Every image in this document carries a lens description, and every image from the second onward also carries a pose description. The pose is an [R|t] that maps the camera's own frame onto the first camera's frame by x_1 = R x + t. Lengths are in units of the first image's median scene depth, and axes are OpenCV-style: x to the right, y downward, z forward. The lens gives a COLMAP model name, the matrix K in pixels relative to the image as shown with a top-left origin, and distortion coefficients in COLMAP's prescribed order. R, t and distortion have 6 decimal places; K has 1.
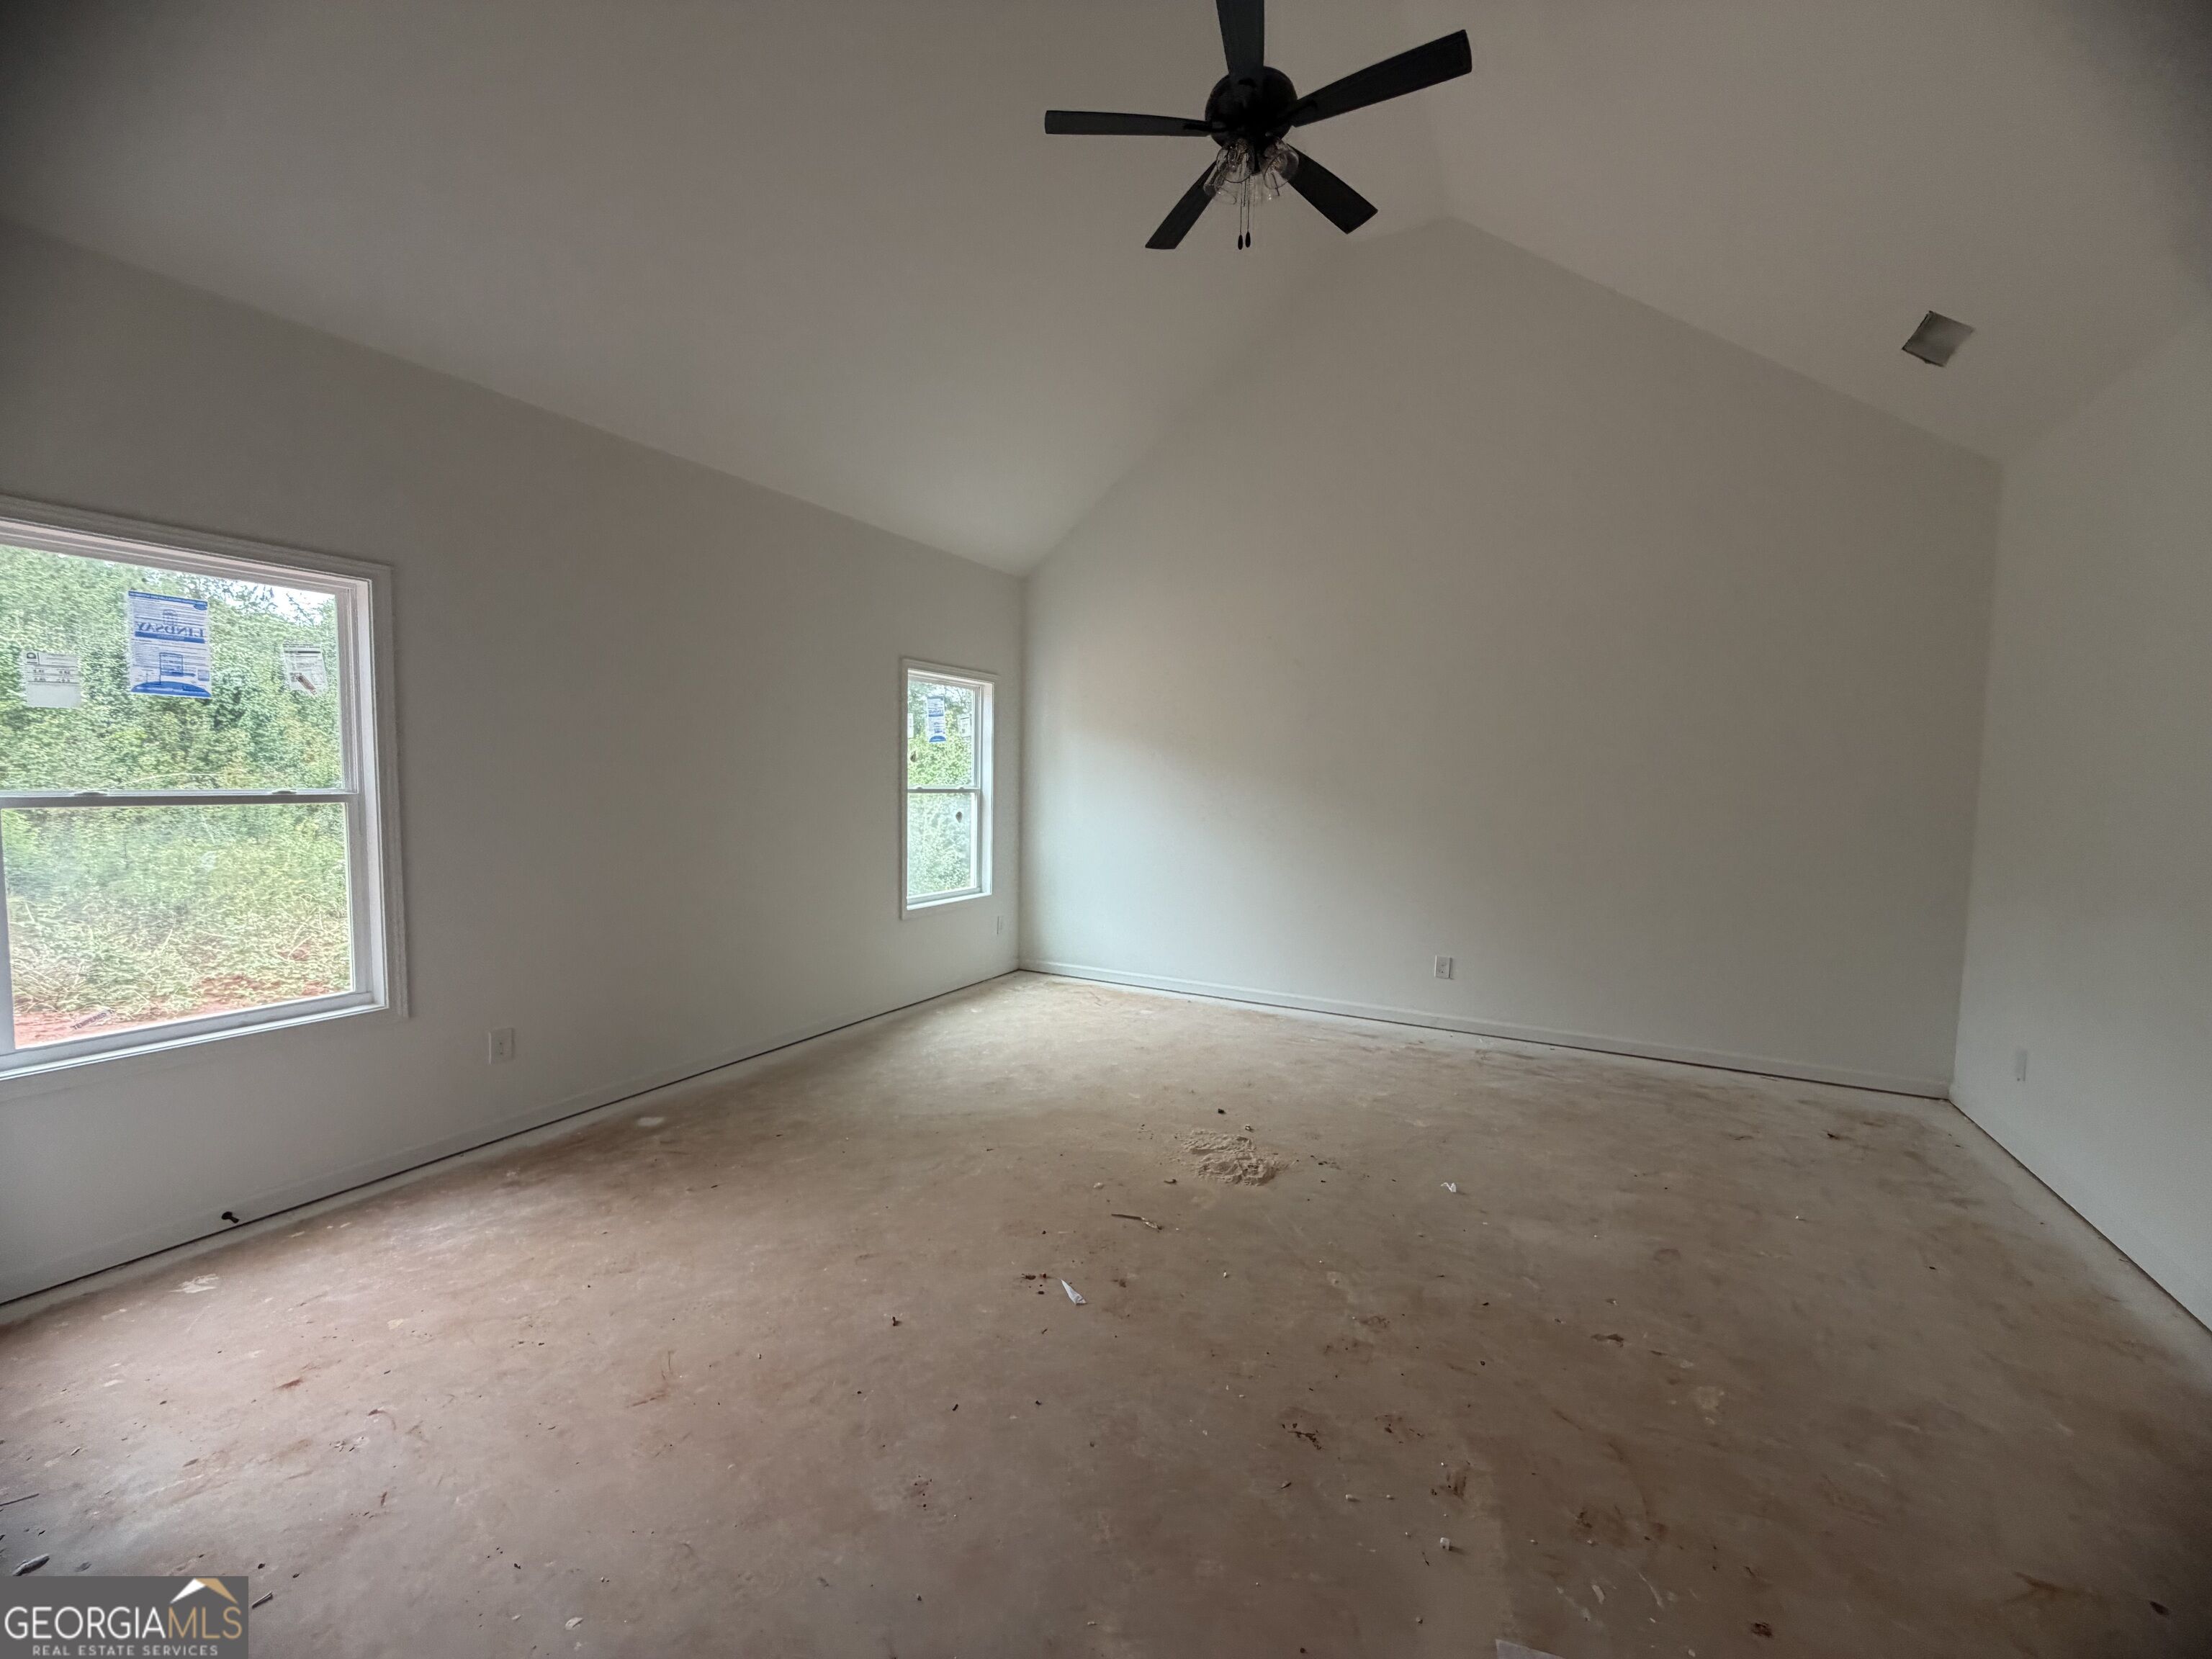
lens RADIAL K [[882.1, 0, 1109.2], [0, 882.1, 837.1], [0, 0, 1]] dist [0.000326, -0.000116]
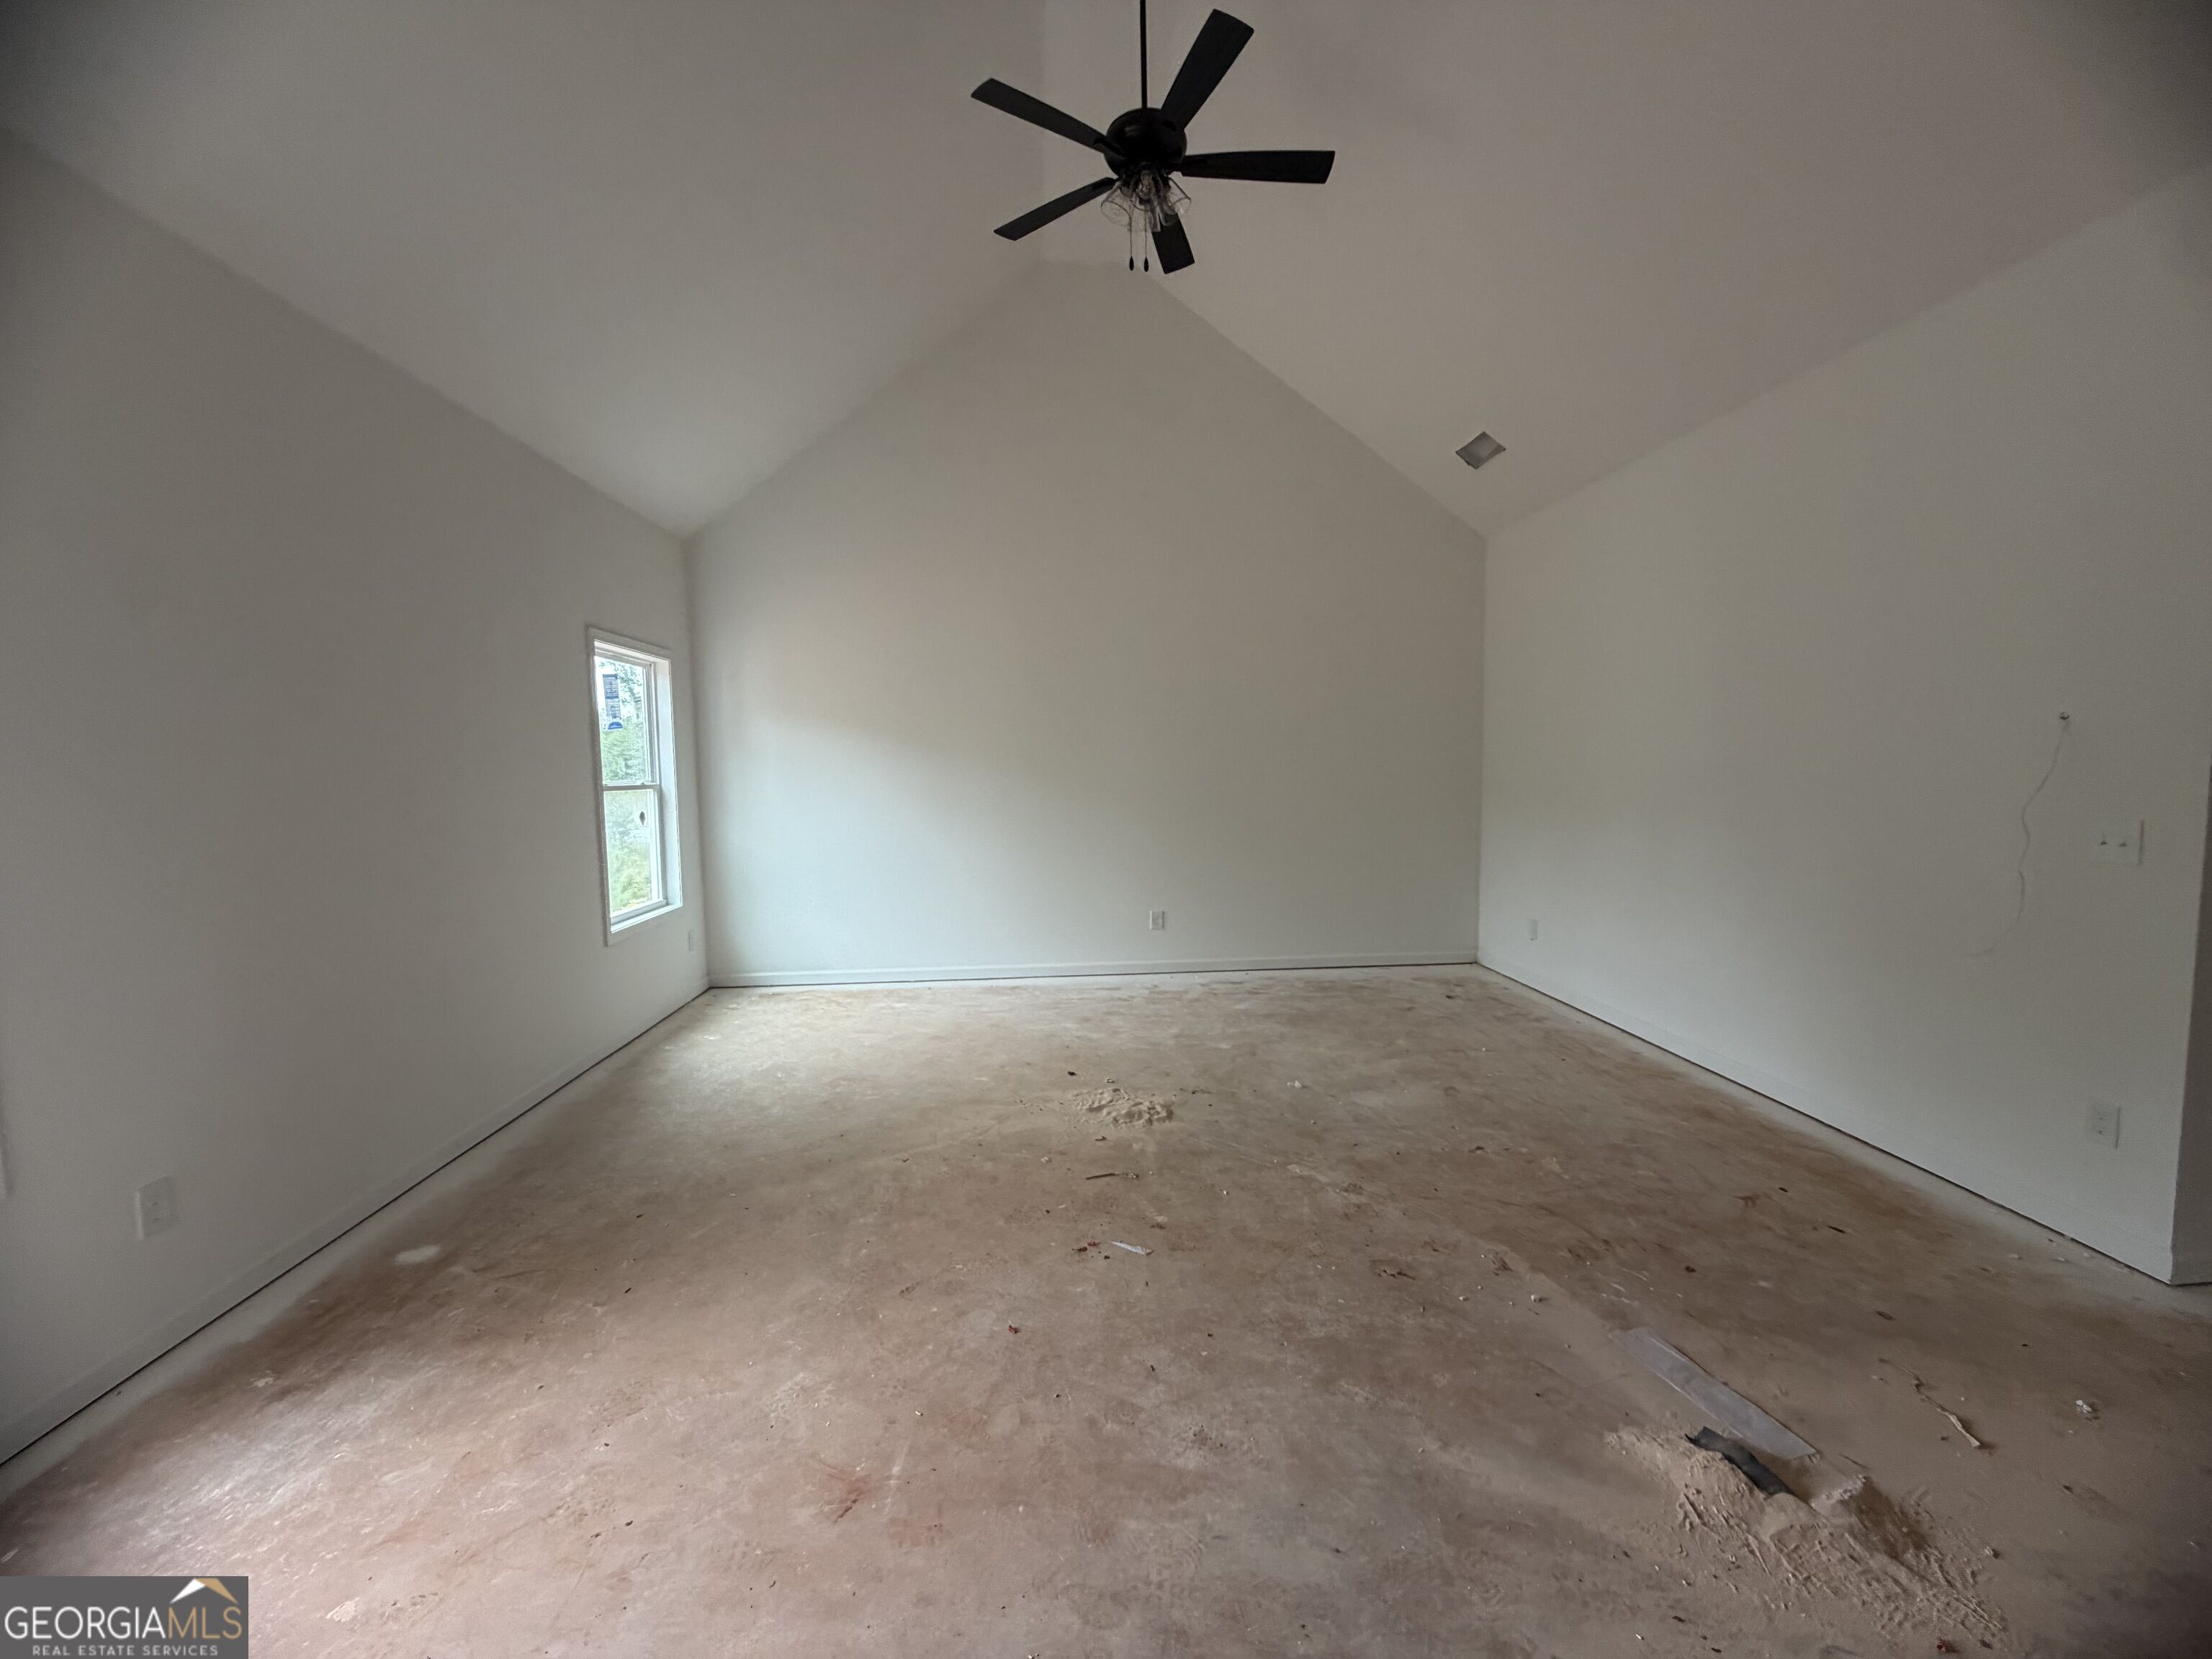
lens RADIAL K [[882.1, 0, 1095.3], [0, 882.1, 836.5], [0, 0, 1]] dist [0.000326, -0.000116]
pose [[0.841943, -0.072391, 0.534688, -0.412498], [0.064595, 0.997355, 0.033317, -0.008115], [-0.535685, 0.006488, 0.844393, 0.088201]]
